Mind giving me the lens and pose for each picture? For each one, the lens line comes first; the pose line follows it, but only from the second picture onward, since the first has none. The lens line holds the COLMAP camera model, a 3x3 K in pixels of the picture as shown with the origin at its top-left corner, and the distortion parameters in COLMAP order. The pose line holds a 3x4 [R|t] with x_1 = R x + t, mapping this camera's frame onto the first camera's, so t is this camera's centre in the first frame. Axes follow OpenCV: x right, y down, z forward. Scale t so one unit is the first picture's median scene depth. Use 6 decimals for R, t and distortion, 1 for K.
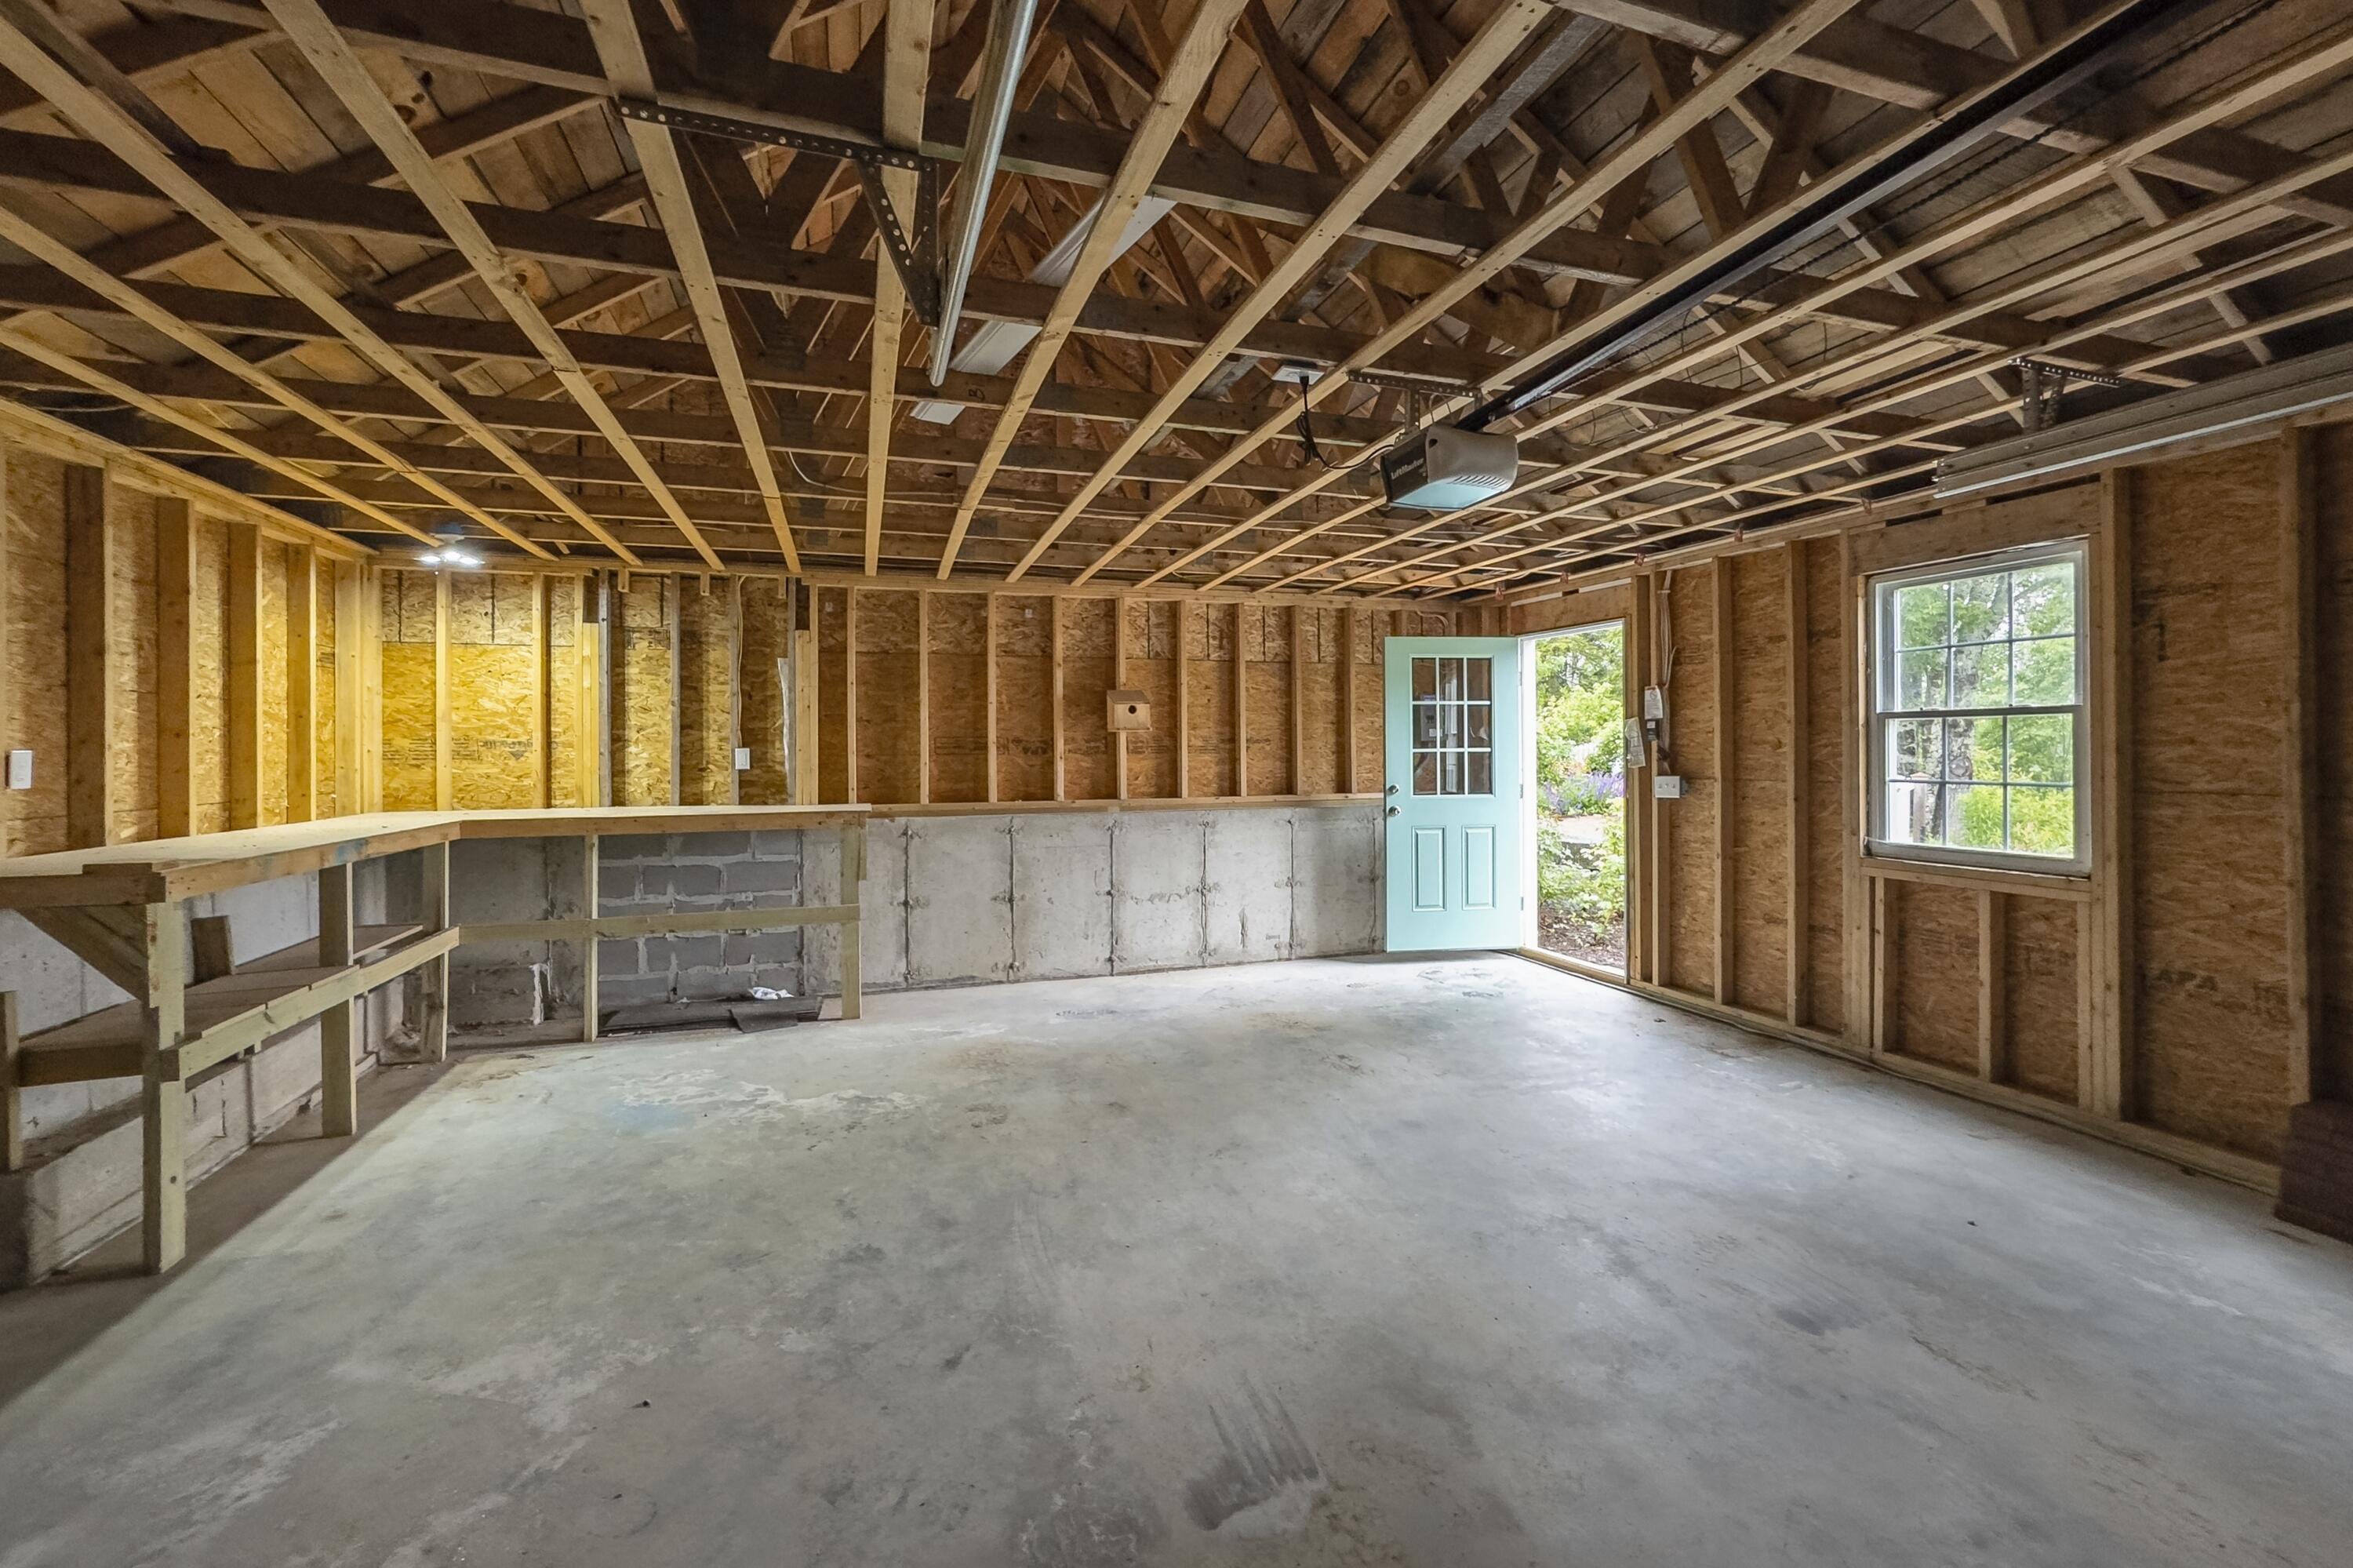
lens RADIAL K [[954.5, 0, 1176.2], [0, 954.5, 754.1], [0, 0, 1]] dist [-0.026121, 0.000326]
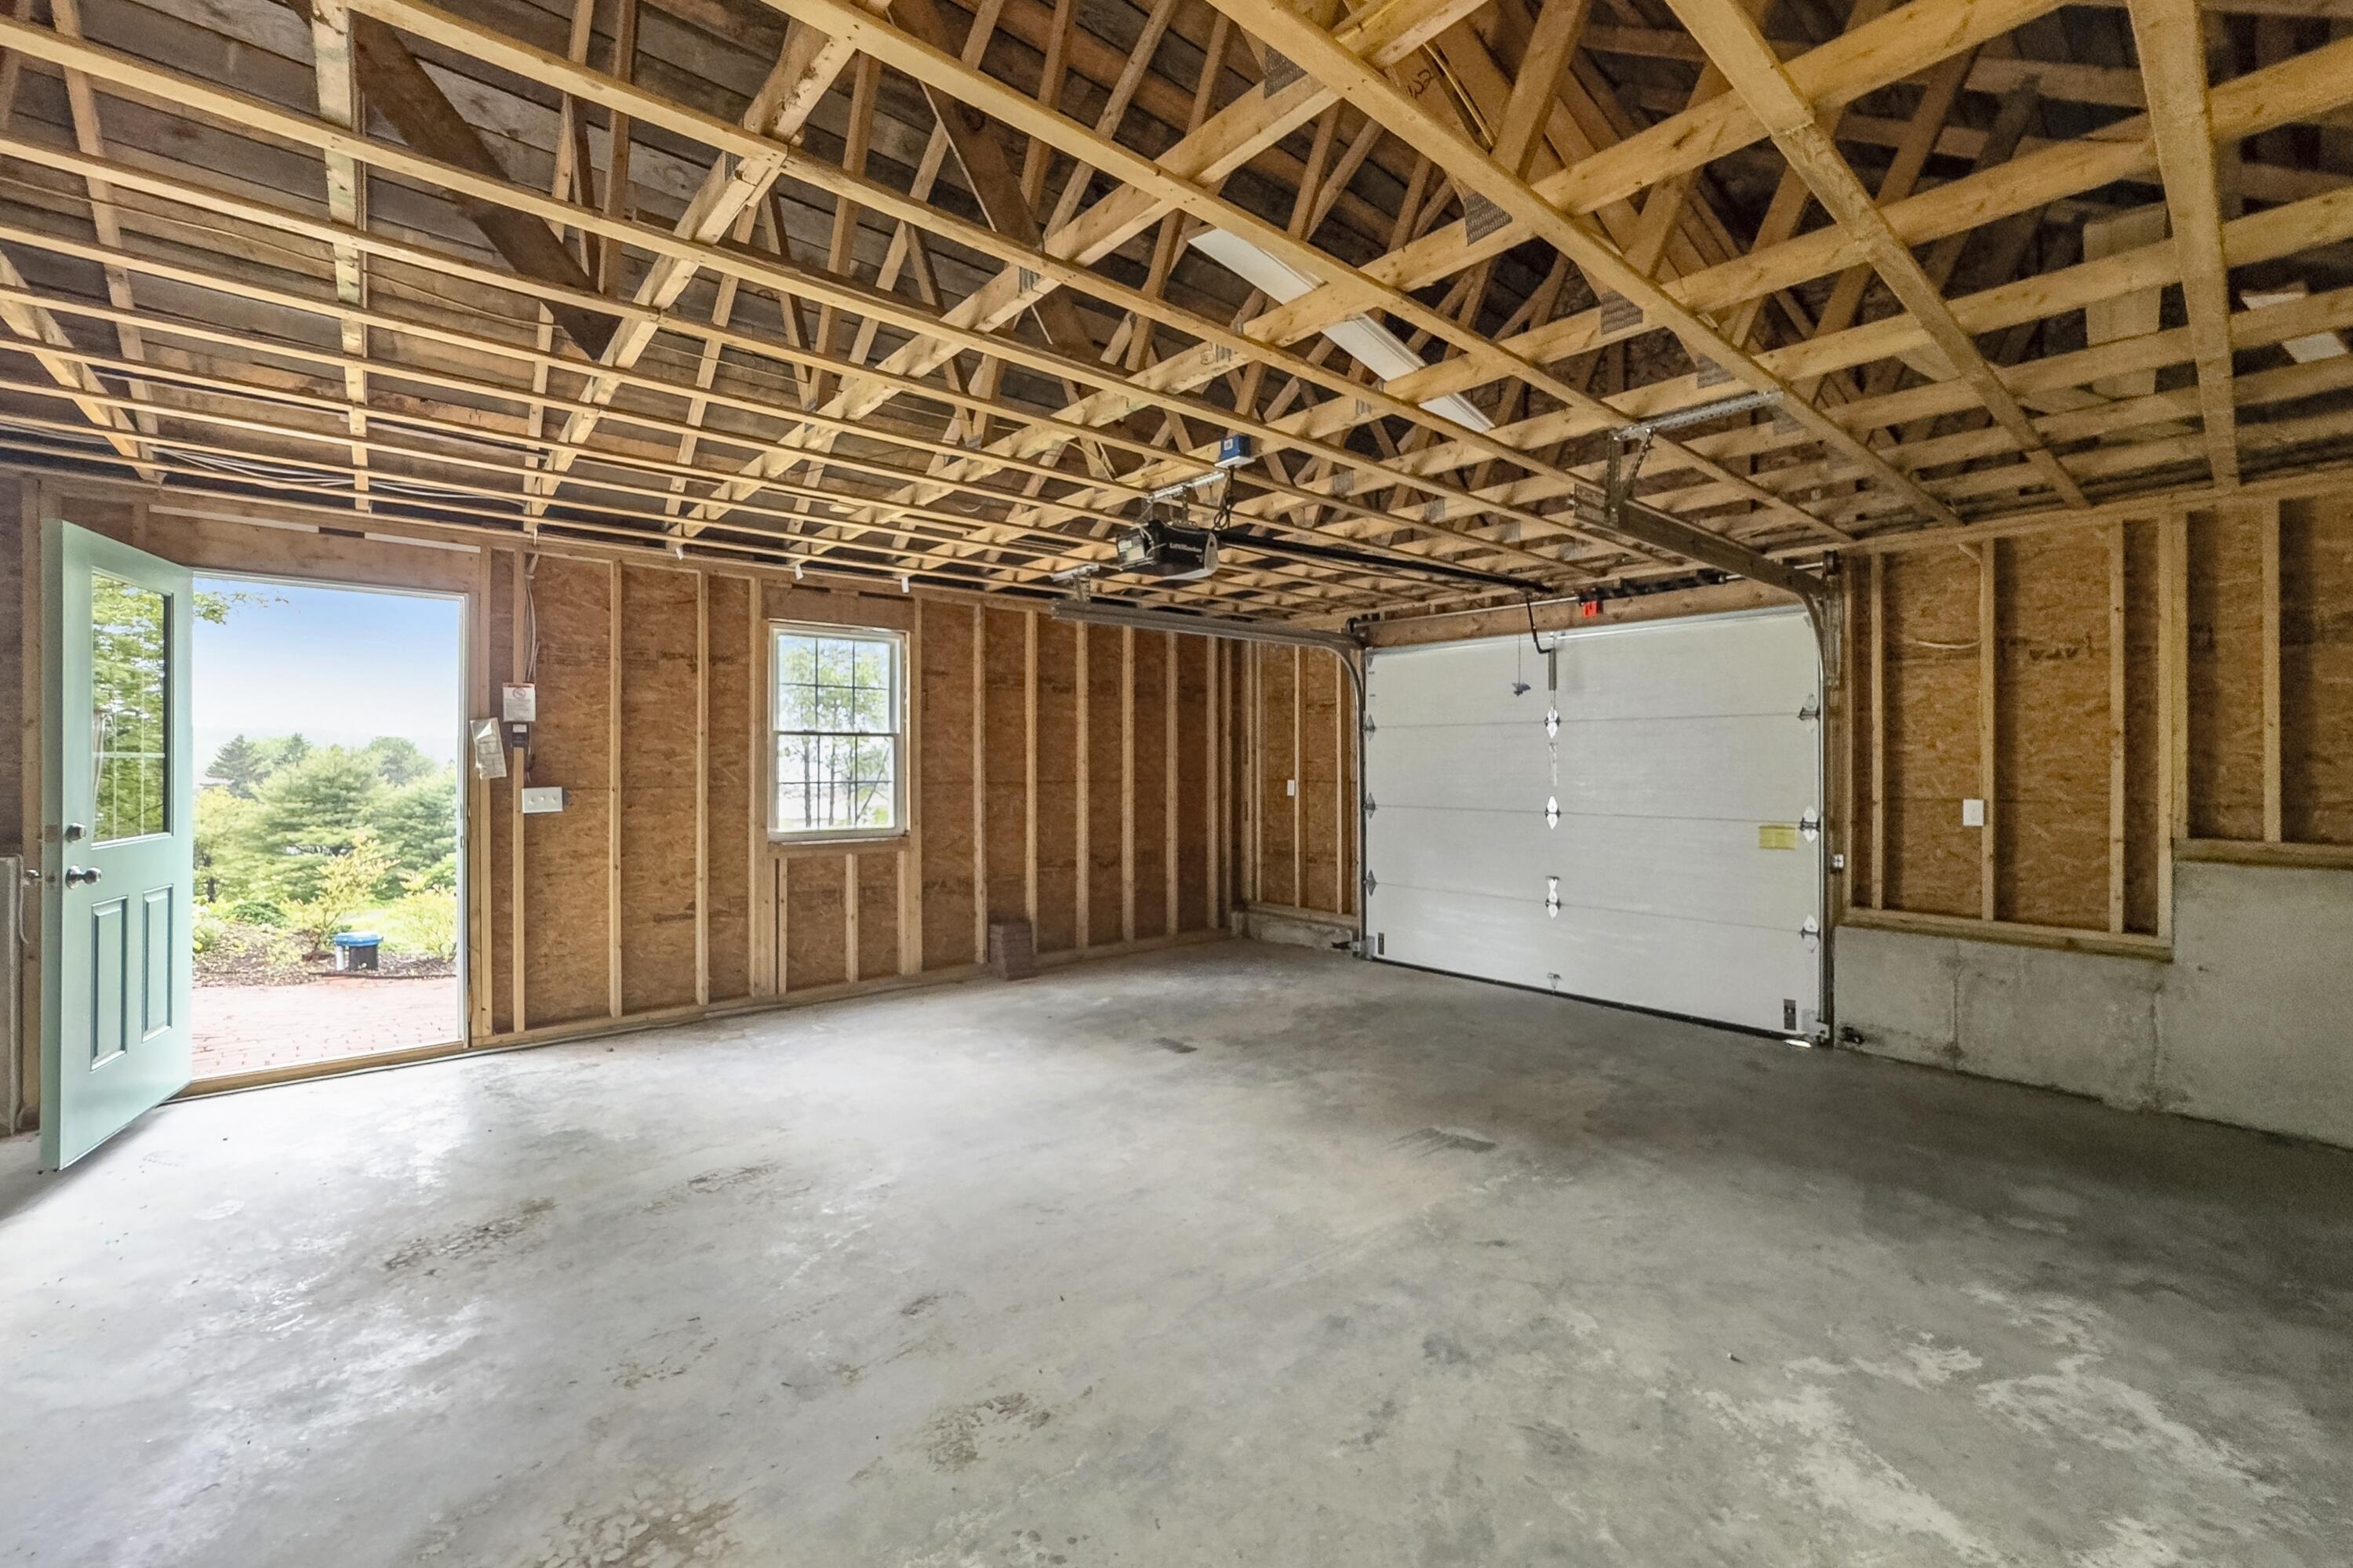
lens RADIAL K [[954.5, 0, 1176.2], [0, 954.5, 754.1], [0, 0, 1]] dist [-0.026121, 0.000326]
pose [[-0.376328, 0.015114, 0.926363, -0.910283], [0.002278, 0.999879, -0.015388, 0.012221], [-0.926484, -0.003681, -0.376317, 1.365615]]
